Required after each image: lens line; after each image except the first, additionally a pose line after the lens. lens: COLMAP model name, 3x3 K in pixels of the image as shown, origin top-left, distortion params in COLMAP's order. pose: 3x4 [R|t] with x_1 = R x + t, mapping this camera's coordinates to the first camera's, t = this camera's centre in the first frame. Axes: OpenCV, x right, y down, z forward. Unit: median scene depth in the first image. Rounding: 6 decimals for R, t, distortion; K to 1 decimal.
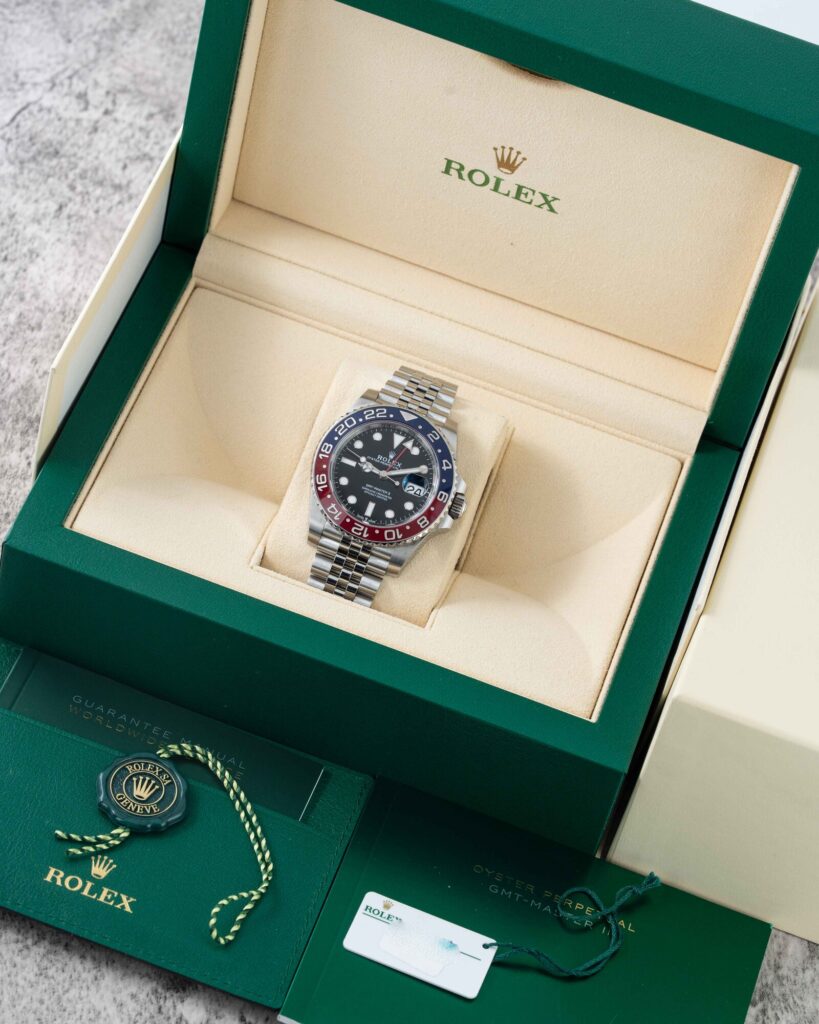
lens RADIAL K [[4465.3, 0, 409.5], [0, 4465.3, 512.0], [0, 0, 1]] dist [-0.063102, -0.765613]
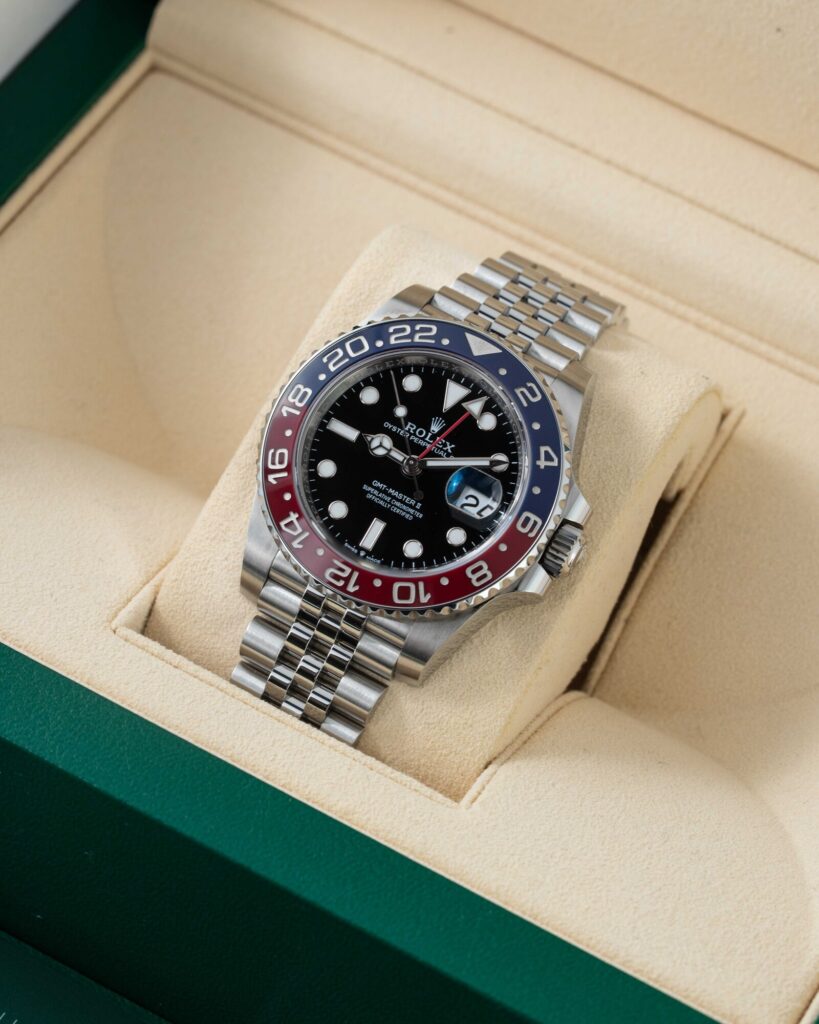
lens RADIAL K [[4465.3, 0, 409.5], [0, 4465.3, 512.0], [0, 0, 1]] dist [-0.063102, -0.765613]
pose [[0.979862, 0.106198, -0.169091, 0.073140], [-0.111808, 0.993440, -0.023982, 0.007787], [0.165435, 0.042404, 0.985309, 0.540315]]
